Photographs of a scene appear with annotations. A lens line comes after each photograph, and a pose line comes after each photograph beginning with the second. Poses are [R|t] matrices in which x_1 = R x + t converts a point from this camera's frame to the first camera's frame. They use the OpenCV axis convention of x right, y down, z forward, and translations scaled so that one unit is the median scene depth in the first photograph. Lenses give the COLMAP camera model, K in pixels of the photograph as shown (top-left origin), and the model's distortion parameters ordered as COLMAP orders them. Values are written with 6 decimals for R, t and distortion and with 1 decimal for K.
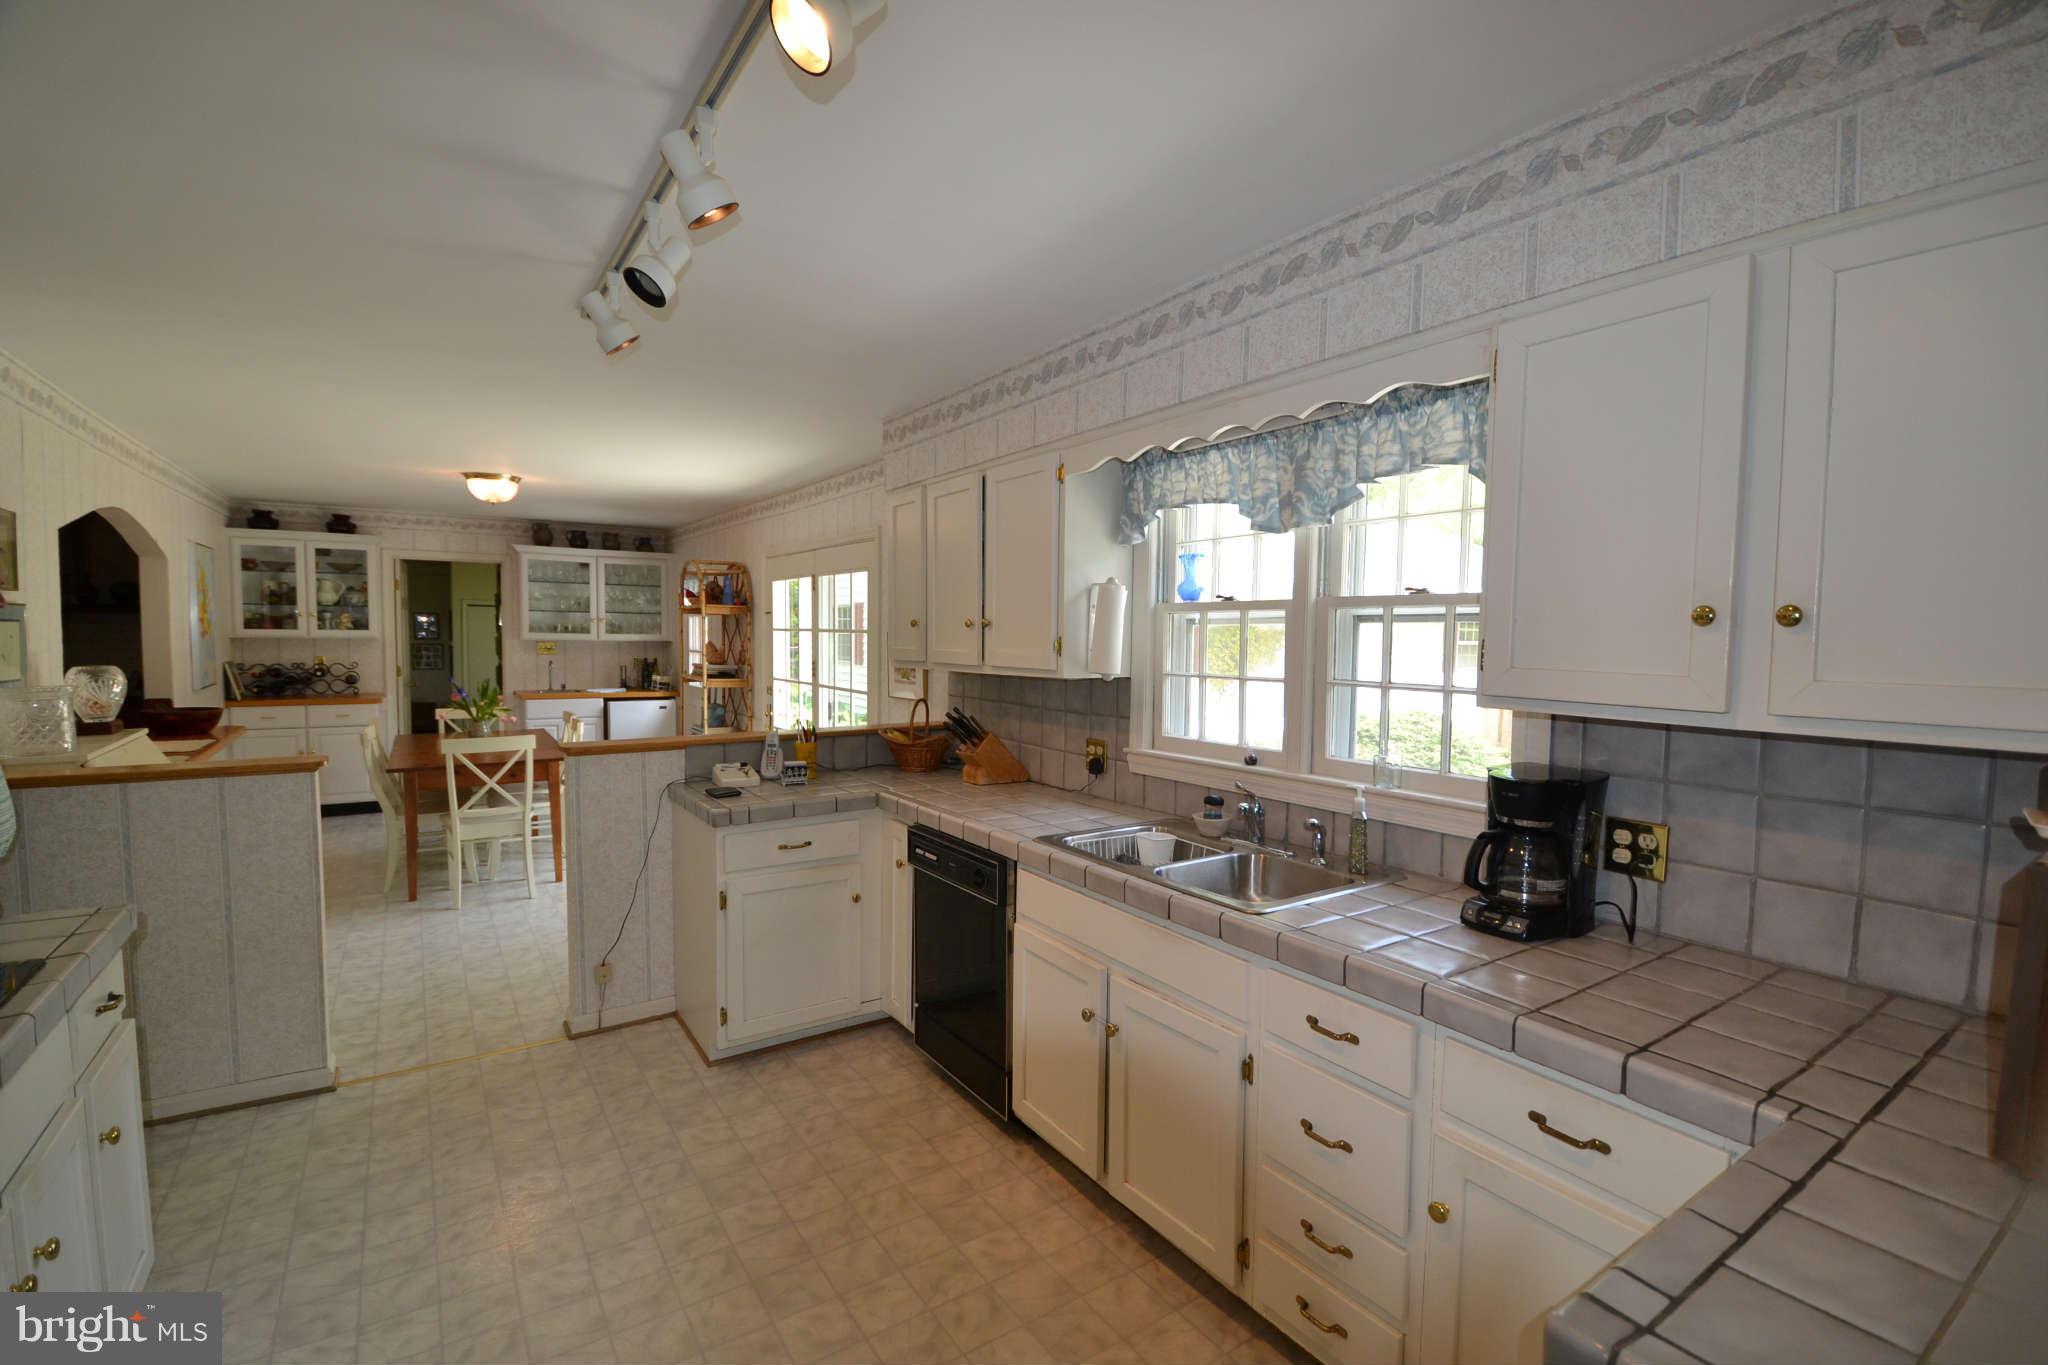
lens RADIAL K [[912.2, 0, 1012.5], [0, 912.2, 681.3], [0, 0, 1]] dist [-0.001190, -0.000089]
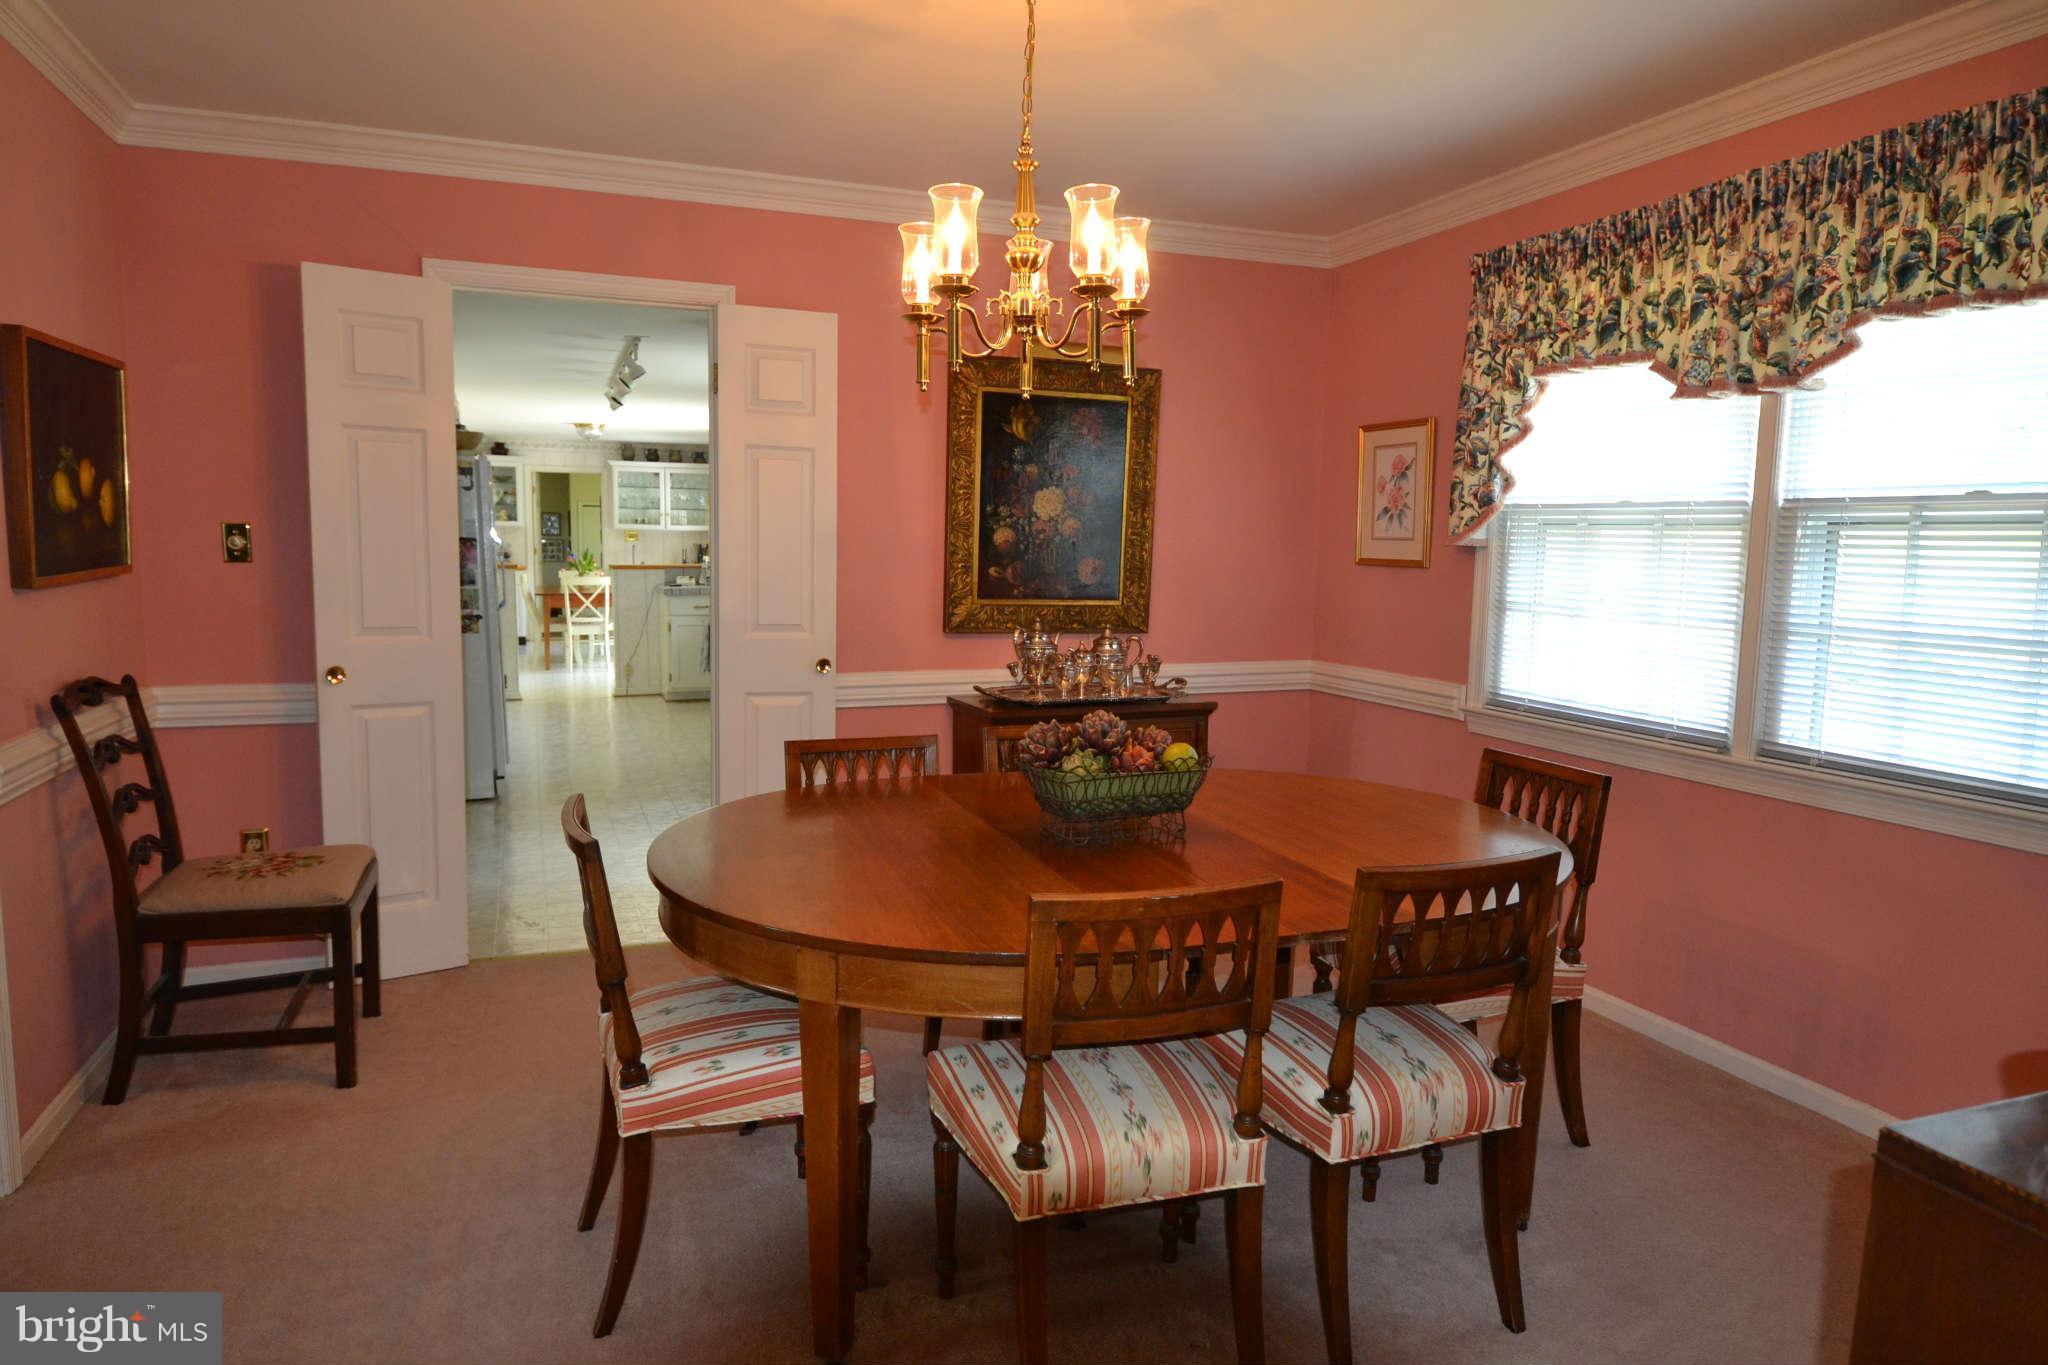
lens RADIAL K [[1269.3, 0, 1029.1], [0, 1269.3, 681.1], [0, 0, 1]] dist [-0.006087, -0.000282]
pose [[0.978193, 0.025961, -0.206071, 0.495981], [-0.015295, 0.998468, 0.053185, 0.074899], [0.207136, -0.048873, 0.977091, -0.786911]]
